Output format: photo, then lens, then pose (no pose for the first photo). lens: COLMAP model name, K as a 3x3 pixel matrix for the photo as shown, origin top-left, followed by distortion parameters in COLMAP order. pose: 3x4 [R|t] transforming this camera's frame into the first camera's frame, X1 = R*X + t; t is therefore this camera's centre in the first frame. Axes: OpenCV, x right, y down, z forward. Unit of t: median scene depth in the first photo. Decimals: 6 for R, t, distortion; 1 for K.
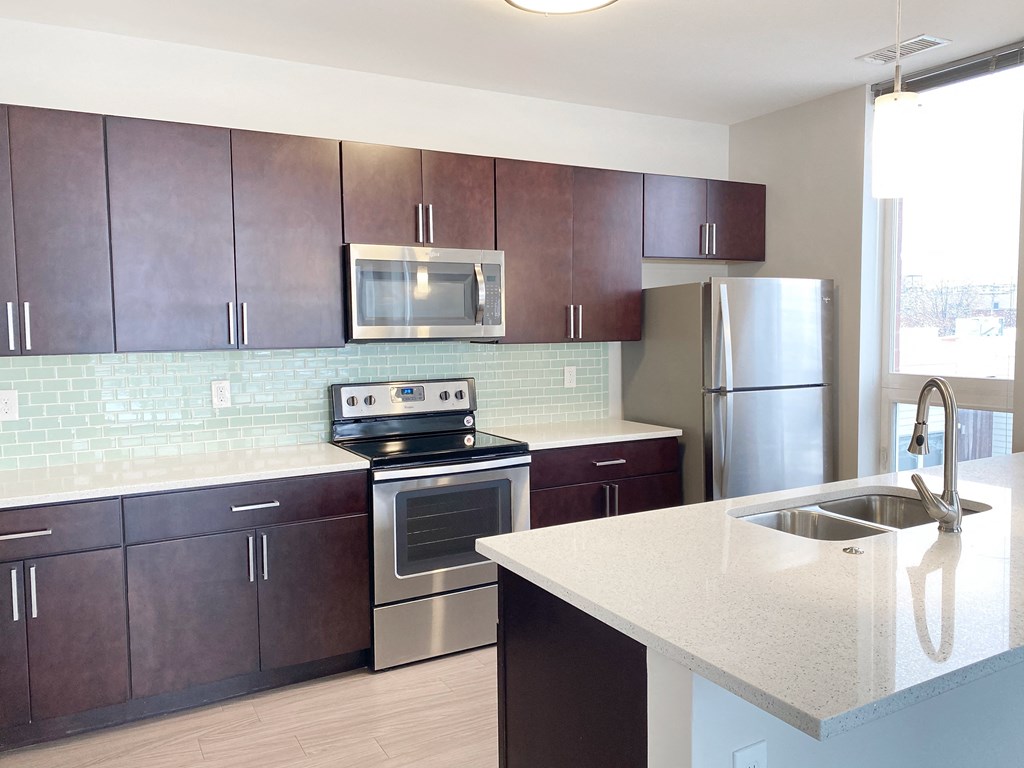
lens RADIAL K [[796.4, 0, 512.0], [0, 796.4, 384.0], [0, 0, 1]] dist [0.082287, -0.062950]
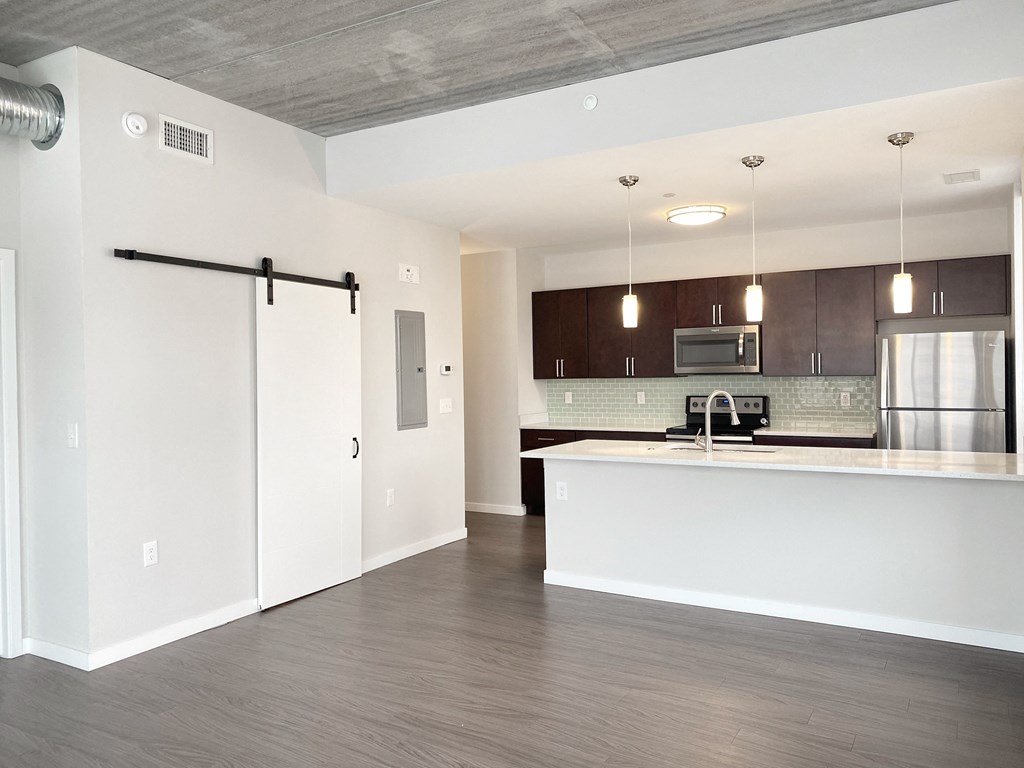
lens RADIAL K [[814.4, 0, 519.1], [0, 814.4, 378.2], [0, 0, 1]] dist [0.012482, -0.007220]
pose [[0.501952, 0.009312, -0.864846, 1.333914], [-0.055352, 0.998238, -0.021377, 0.023512], [0.863123, 0.058601, 0.501583, -0.398093]]
